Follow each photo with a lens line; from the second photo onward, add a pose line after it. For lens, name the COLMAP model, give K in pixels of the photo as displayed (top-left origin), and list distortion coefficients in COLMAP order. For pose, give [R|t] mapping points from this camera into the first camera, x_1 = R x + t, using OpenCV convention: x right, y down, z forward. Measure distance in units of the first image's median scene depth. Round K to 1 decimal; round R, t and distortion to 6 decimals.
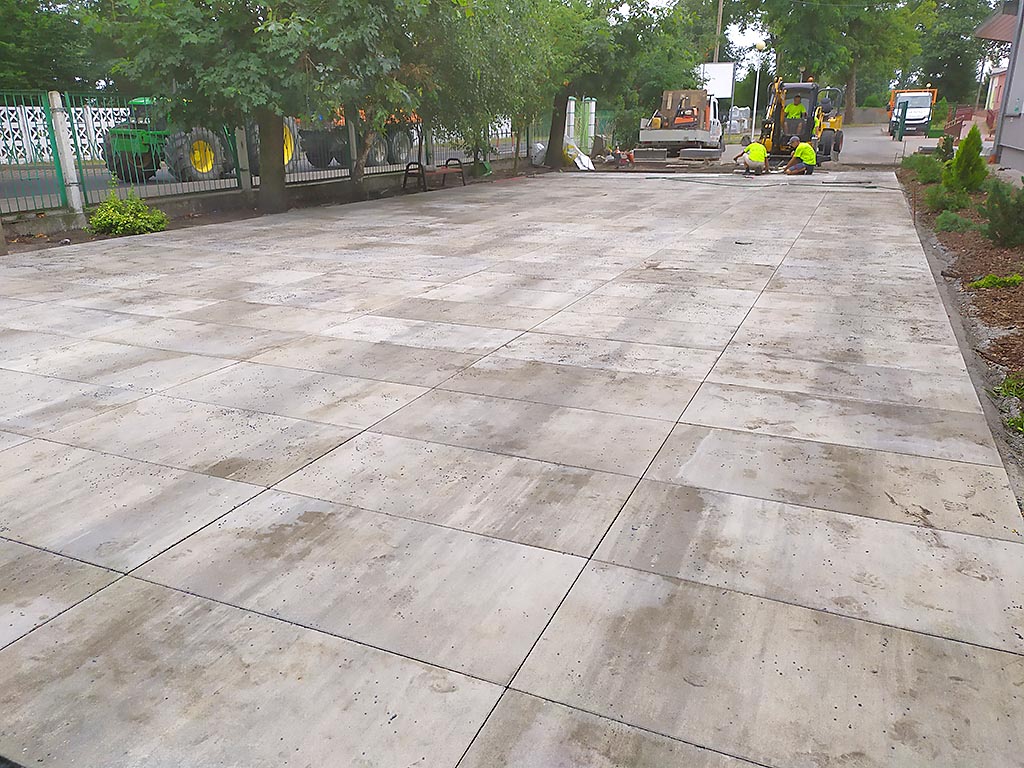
lens RADIAL K [[758.3, 0, 512.4], [0, 758.3, 397.4], [0, 0, 1]] dist [0.073981, -0.079188]
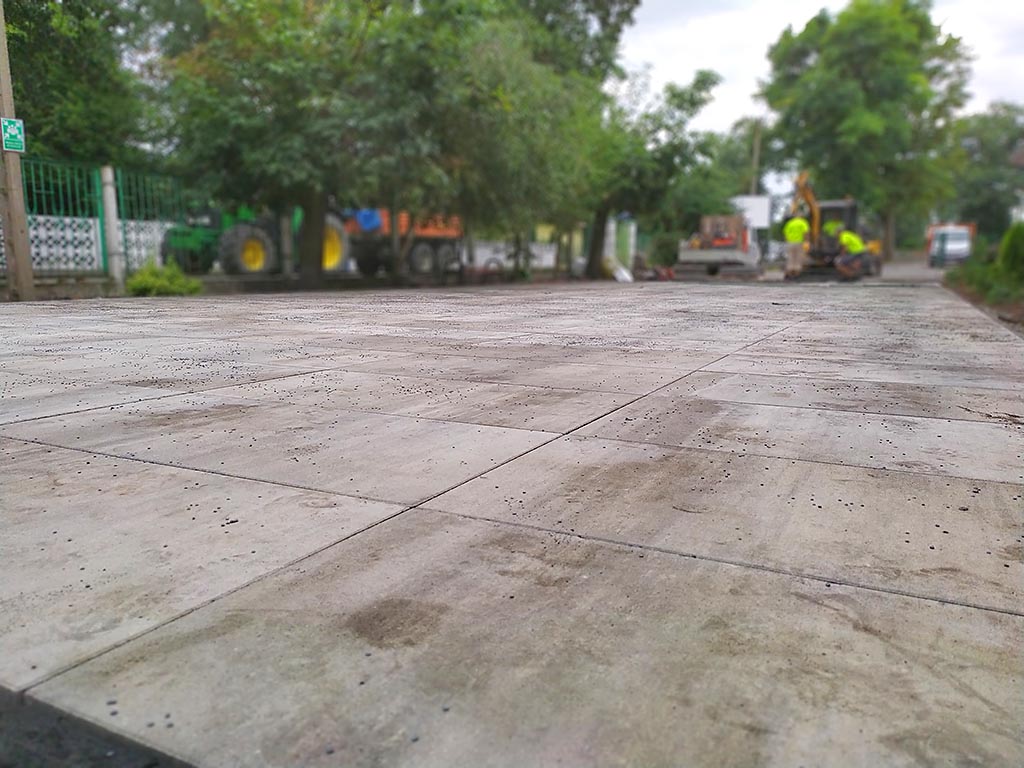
lens RADIAL K [[760.2, 0, 512.0], [0, 760.2, 384.0], [0, 0, 1]] dist [0.073431, -0.084312]
pose [[0.998280, 0.017379, -0.055993, 0.025362], [-0.026715, 0.984982, -0.170576, 0.082244], [0.052188, 0.171778, 0.983752, 0.067051]]
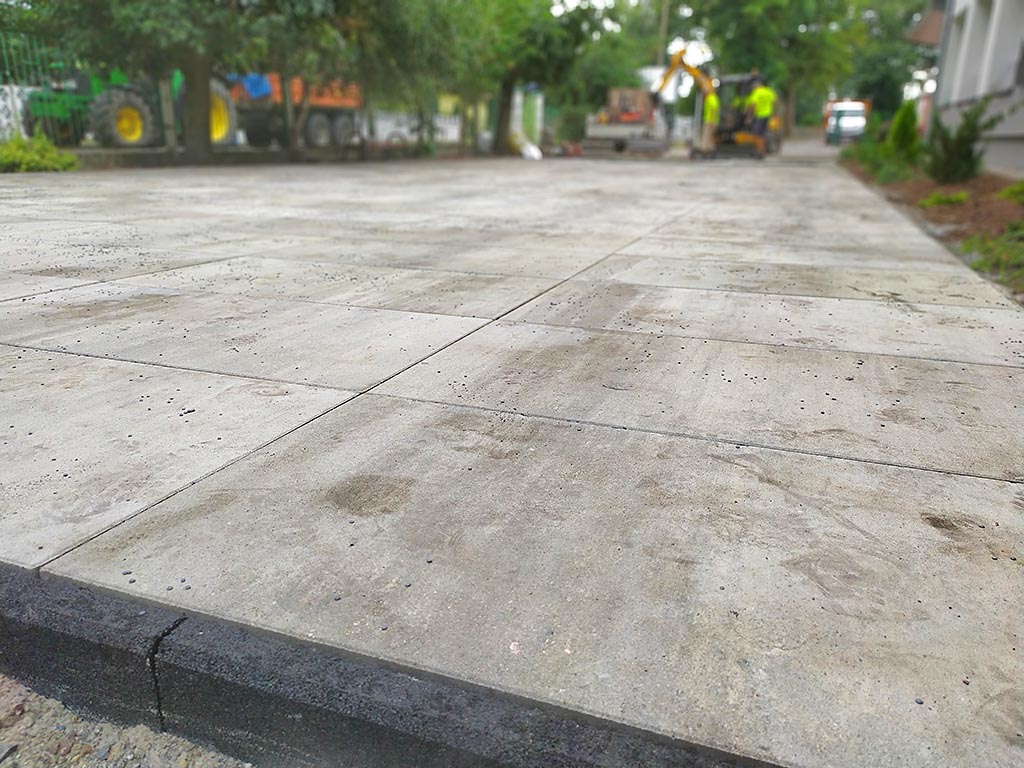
lens RADIAL K [[760.2, 0, 512.0], [0, 760.2, 384.0], [0, 0, 1]] dist [0.073431, -0.084312]
pose [[0.997874, -0.003075, 0.065095, 0.018757], [0.004262, 0.999827, -0.018109, 0.082199], [-0.065028, 0.018347, 0.997715, 0.057215]]
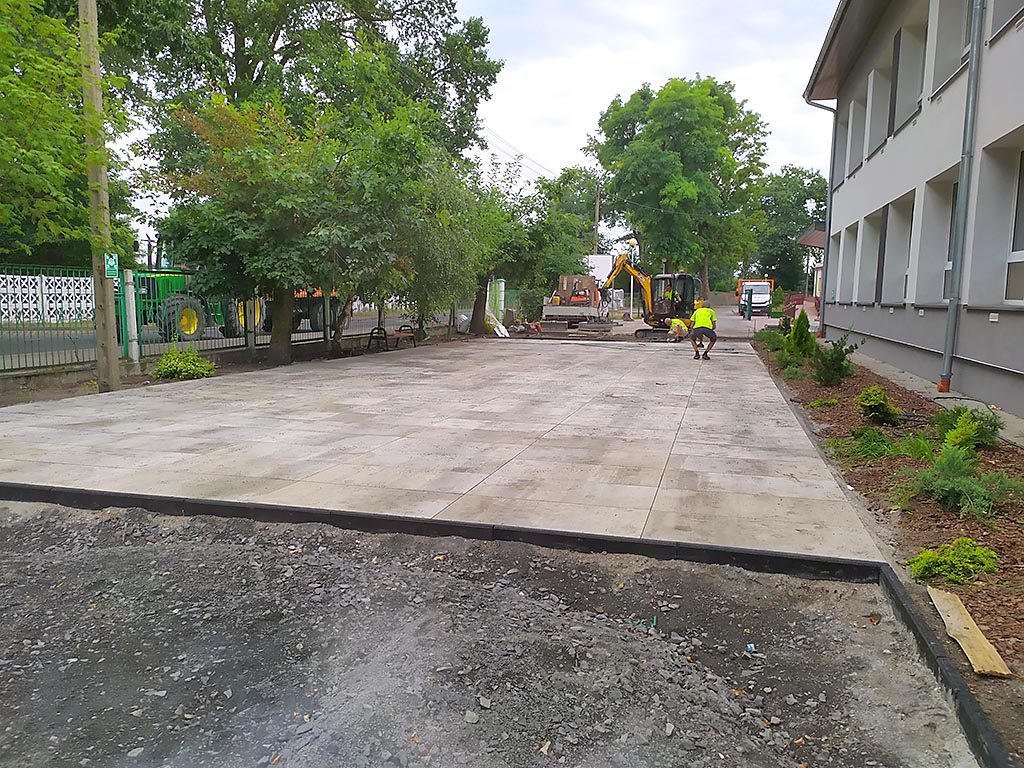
lens RADIAL K [[716.4, 0, 533.8], [0, 716.4, 386.5], [0, 0, 1]] dist [0.048607, 0.000580]
pose [[0.987699, 0.002774, 0.156341, -0.171497], [0.031756, 0.975447, -0.217931, 0.105193], [-0.153107, 0.220215, 0.963361, -0.309185]]
